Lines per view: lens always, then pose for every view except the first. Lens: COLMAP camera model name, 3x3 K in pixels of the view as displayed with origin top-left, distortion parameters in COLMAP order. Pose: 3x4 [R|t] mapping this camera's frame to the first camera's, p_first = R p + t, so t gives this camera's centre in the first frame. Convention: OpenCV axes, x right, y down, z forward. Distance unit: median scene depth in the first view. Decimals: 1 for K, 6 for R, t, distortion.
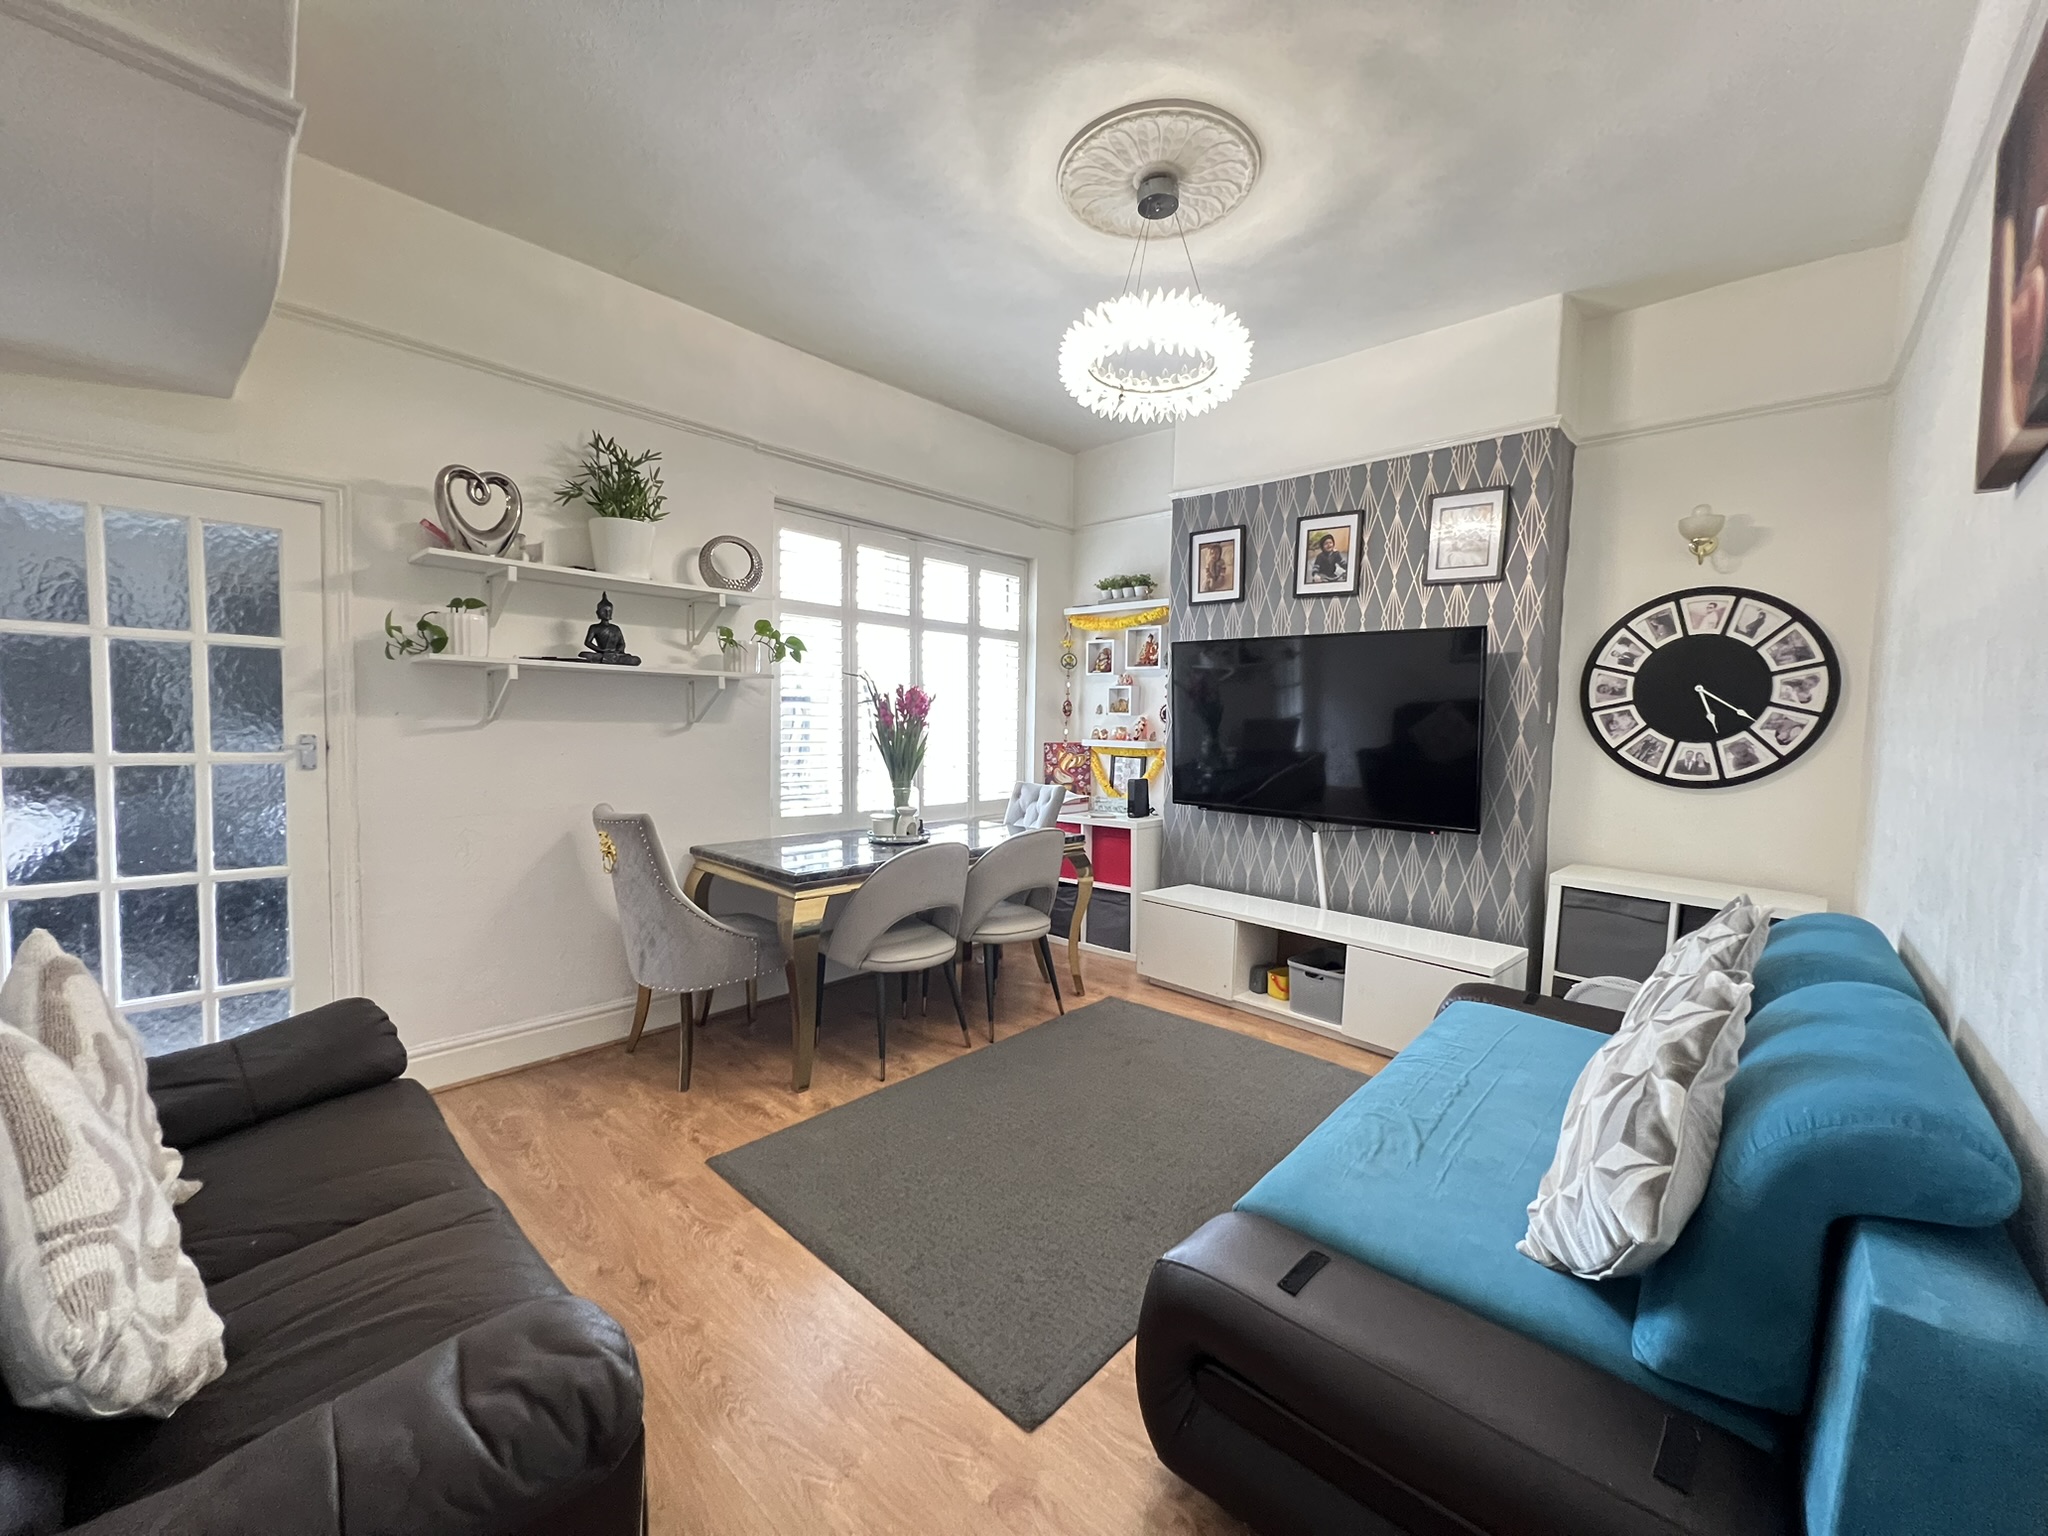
lens RADIAL K [[828.0, 0, 1025.7], [0, 828.0, 767.4], [0, 0, 1]] dist [-0.002997, 0.000016]
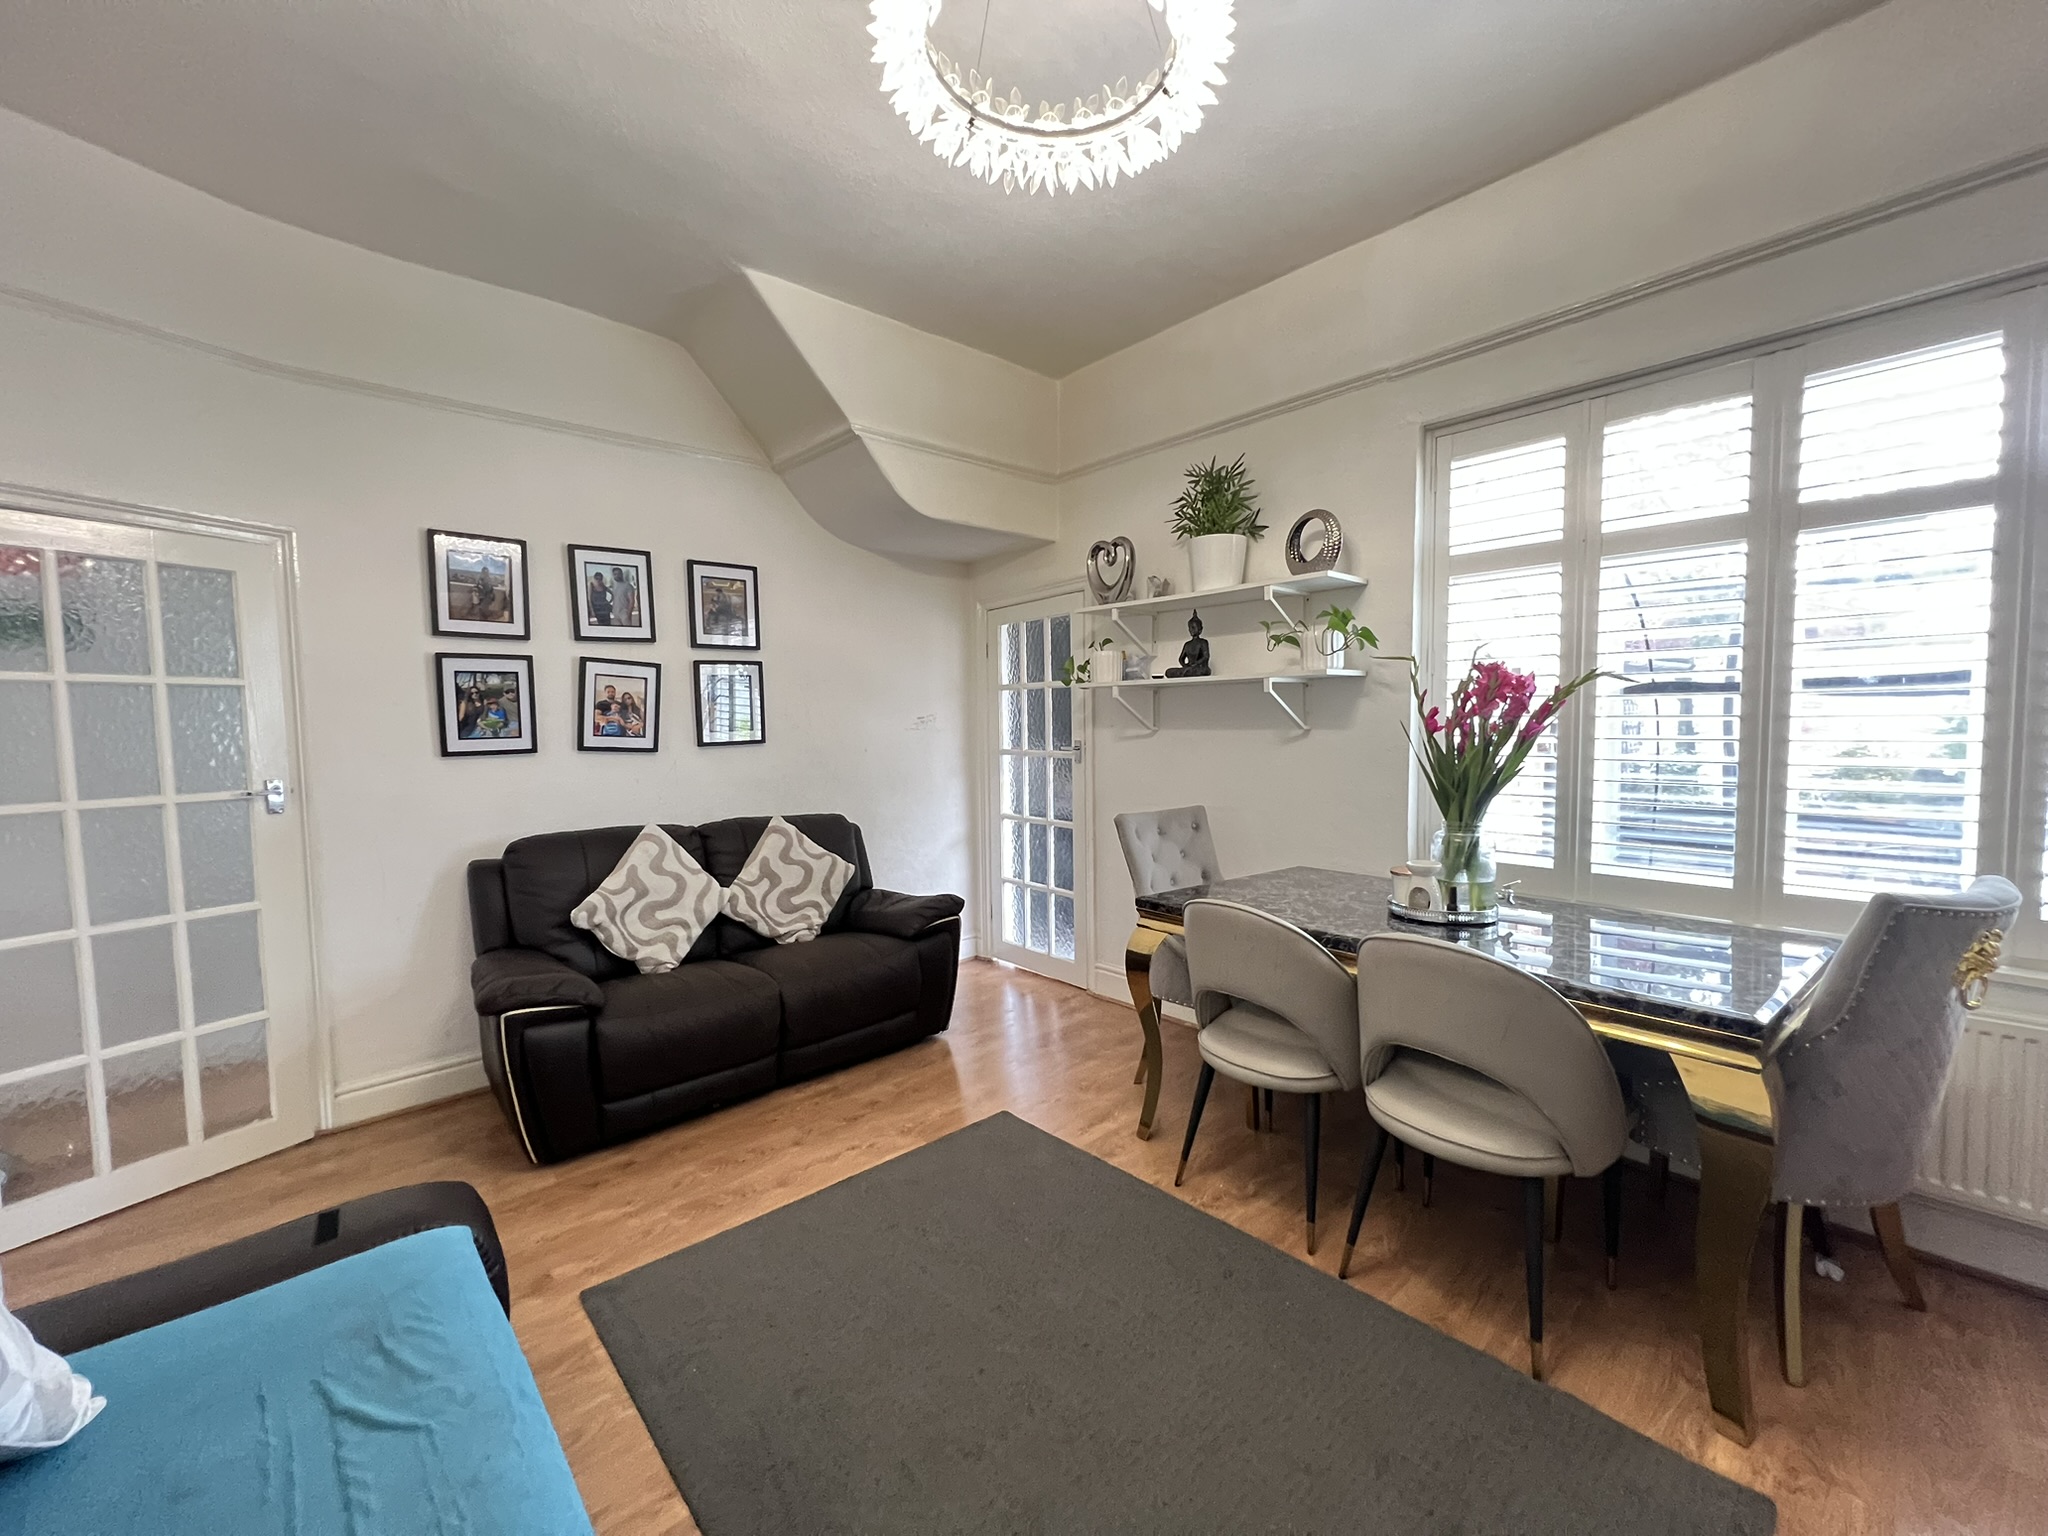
lens RADIAL K [[828.0, 0, 1025.7], [0, 828.0, 763.8], [0, 0, 1]] dist [-0.002997, 0.000016]
pose [[-0.092141, 0.042032, -0.994858, 0.586933], [-0.039222, 0.998180, 0.045805, -0.051916], [0.994973, 0.043240, -0.090325, 0.876717]]
